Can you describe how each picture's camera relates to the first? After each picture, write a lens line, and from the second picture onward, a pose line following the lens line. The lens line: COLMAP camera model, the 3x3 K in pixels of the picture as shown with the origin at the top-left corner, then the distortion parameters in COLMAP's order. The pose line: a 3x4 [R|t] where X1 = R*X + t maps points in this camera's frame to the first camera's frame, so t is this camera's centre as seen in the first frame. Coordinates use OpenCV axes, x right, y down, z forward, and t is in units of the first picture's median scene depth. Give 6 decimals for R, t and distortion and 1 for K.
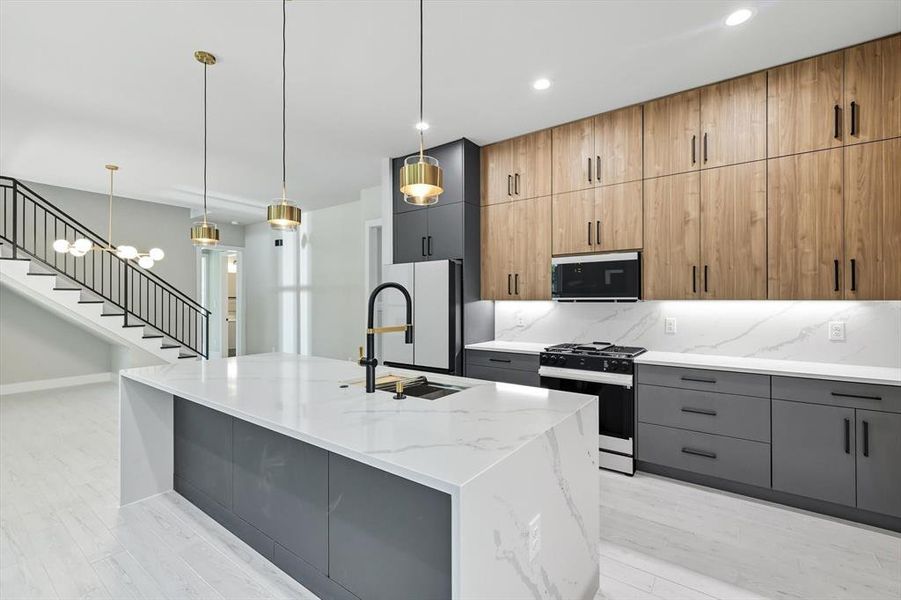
lens RADIAL K [[394.0, 0, 453.4], [0, 394.0, 299.5], [0, 0, 1]] dist [0.000952, 0.000018]
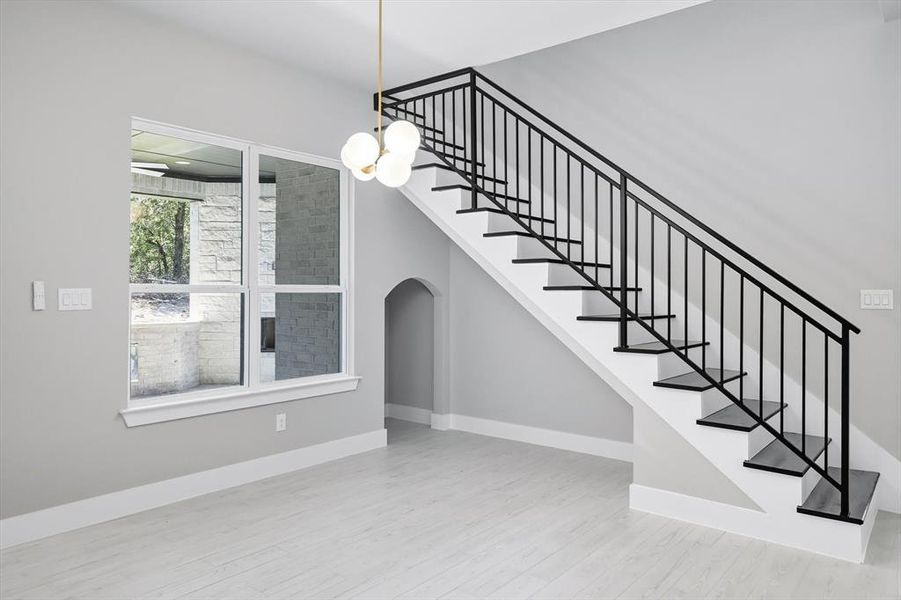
lens RADIAL K [[615.9, 0, 450.1], [0, 615.9, 282.6], [0, 0, 1]] dist [0.000894, 0.000717]
pose [[-0.058600, -0.010638, -0.998225, -0.240452], [-0.000092, 0.999943, -0.010651, 0.008903], [0.998282, -0.000533, -0.058598, 1.027960]]
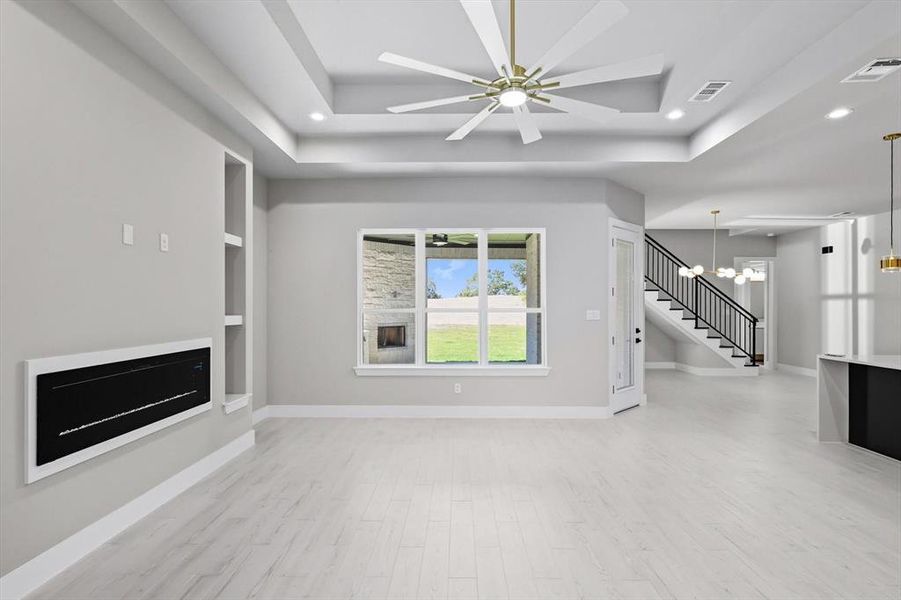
lens RADIAL K [[436.7, 0, 448.4], [0, 436.7, 306.4], [0, 0, 1]] dist [-0.003967, -0.000832]
pose [[0.571231, 0.002289, -0.820786, -0.136575], [-0.000439, 0.999997, 0.002484, -0.007541], [0.820789, -0.001058, 0.571230, -0.595902]]
